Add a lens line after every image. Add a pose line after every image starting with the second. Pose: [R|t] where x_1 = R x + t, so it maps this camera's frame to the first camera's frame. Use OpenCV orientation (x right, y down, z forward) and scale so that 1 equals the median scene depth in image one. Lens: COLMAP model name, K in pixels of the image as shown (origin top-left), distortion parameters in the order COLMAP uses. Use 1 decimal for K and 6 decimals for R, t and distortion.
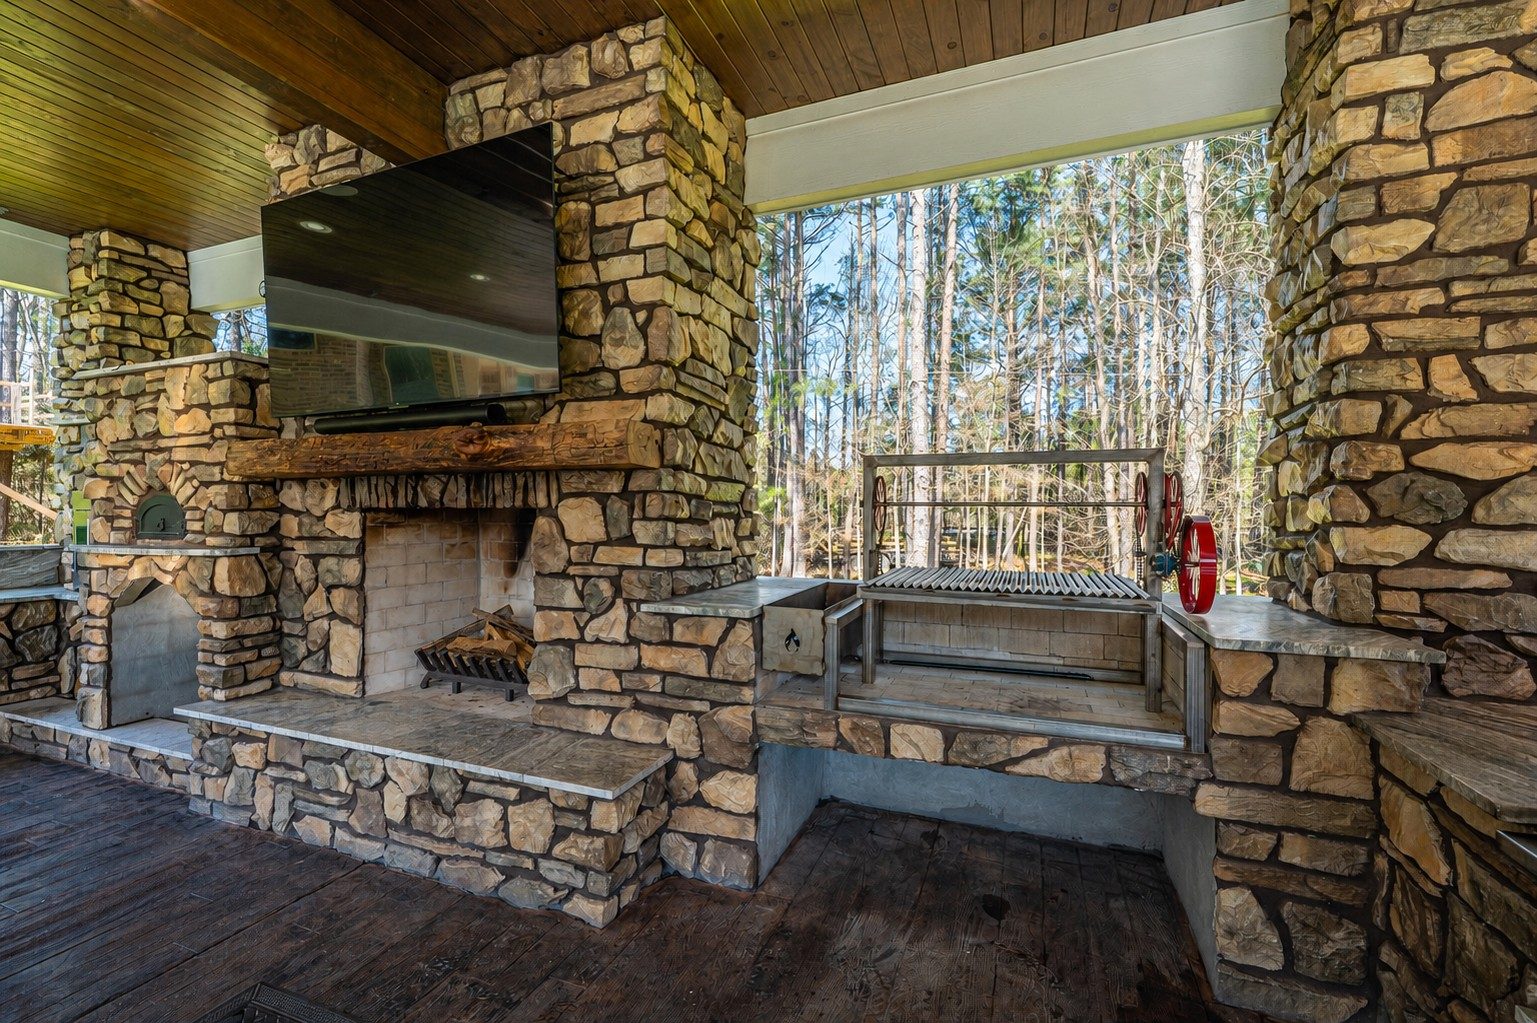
lens RADIAL K [[662.3, 0, 768.3], [0, 662.3, 518.3], [0, 0, 1]] dist [-0.002264, 0.000042]
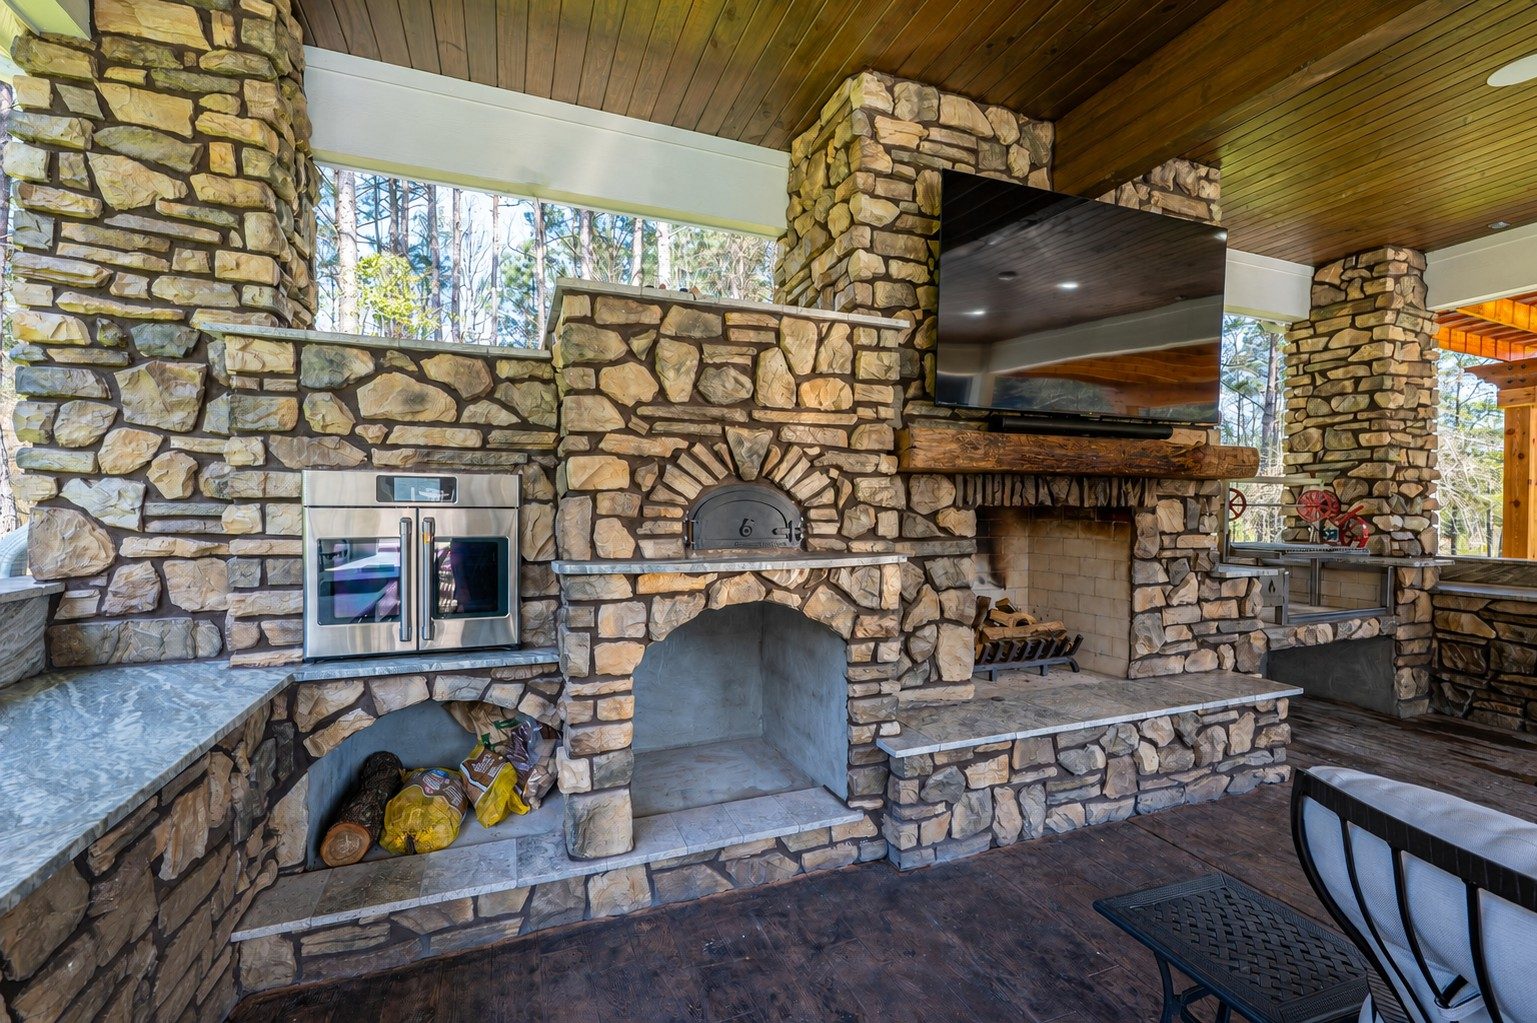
lens RADIAL K [[662.3, 0, 768.3], [0, 662.3, 518.3], [0, 0, 1]] dist [-0.002264, 0.000042]
pose [[0.727390, -0.010286, 0.686147, -1.807940], [0.005556, 0.999943, 0.009100, -0.009371], [-0.686201, -0.002807, 0.727406, 0.592648]]
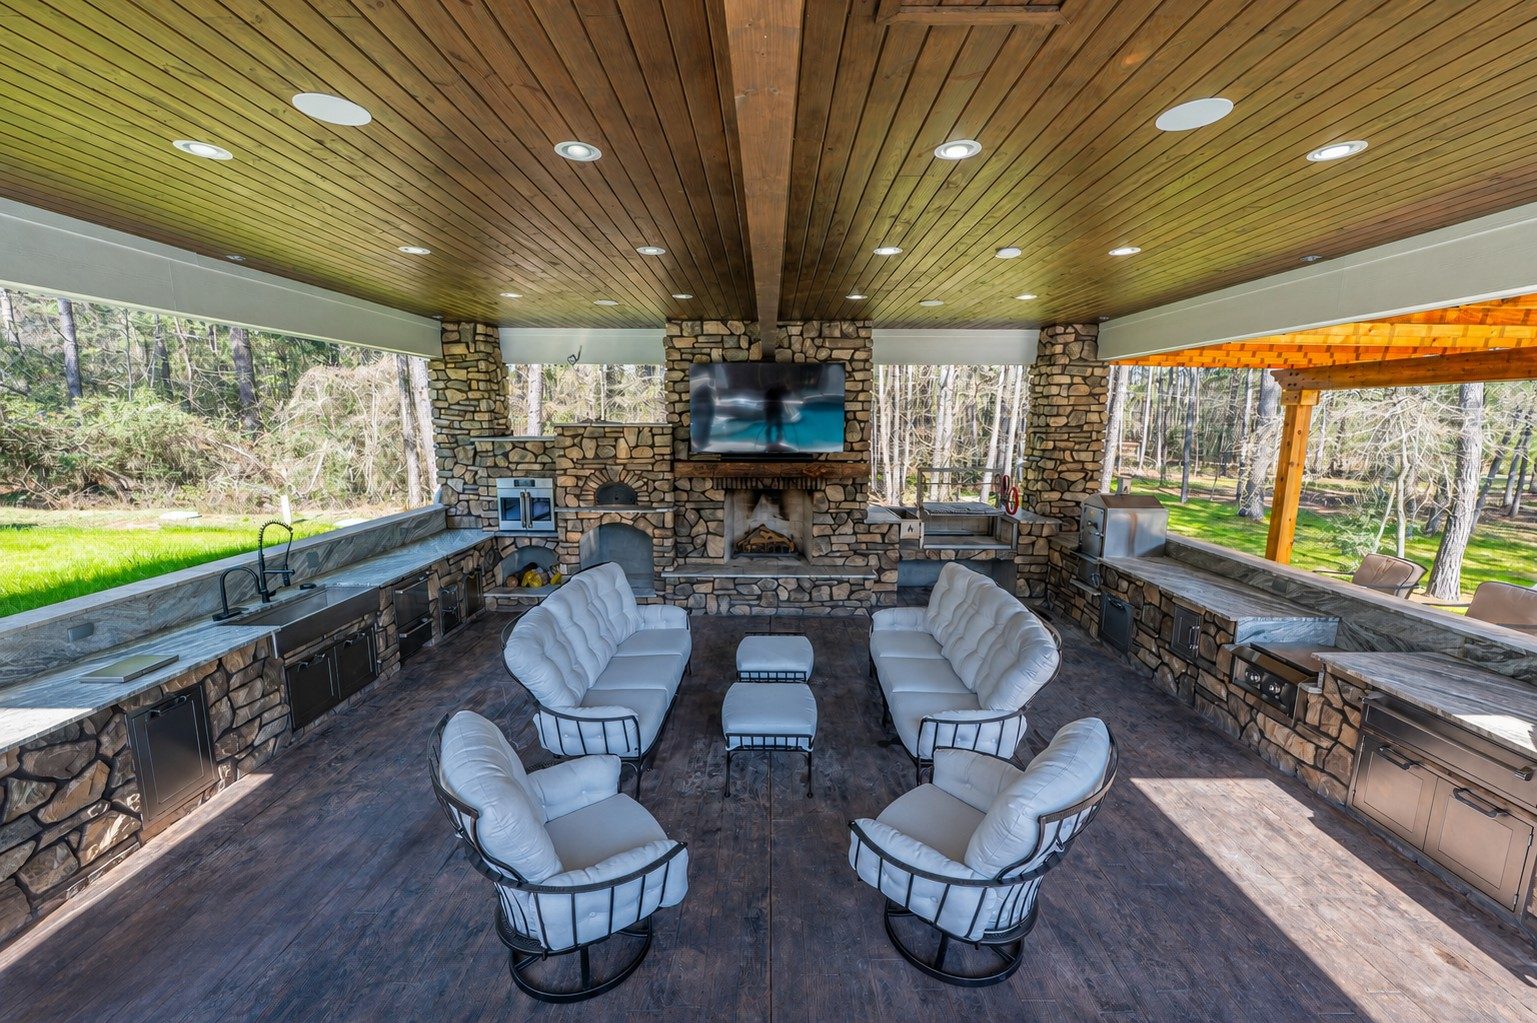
lens RADIAL K [[608.9, 0, 770.0], [0, 608.9, 517.0], [0, 0, 1]] dist [-0.001495, -0.000363]
pose [[0.929201, -0.059383, 0.364772, -1.531387], [0.001721, 0.987691, 0.156408, -0.313018], [-0.369570, -0.144707, 0.917866, -1.349992]]
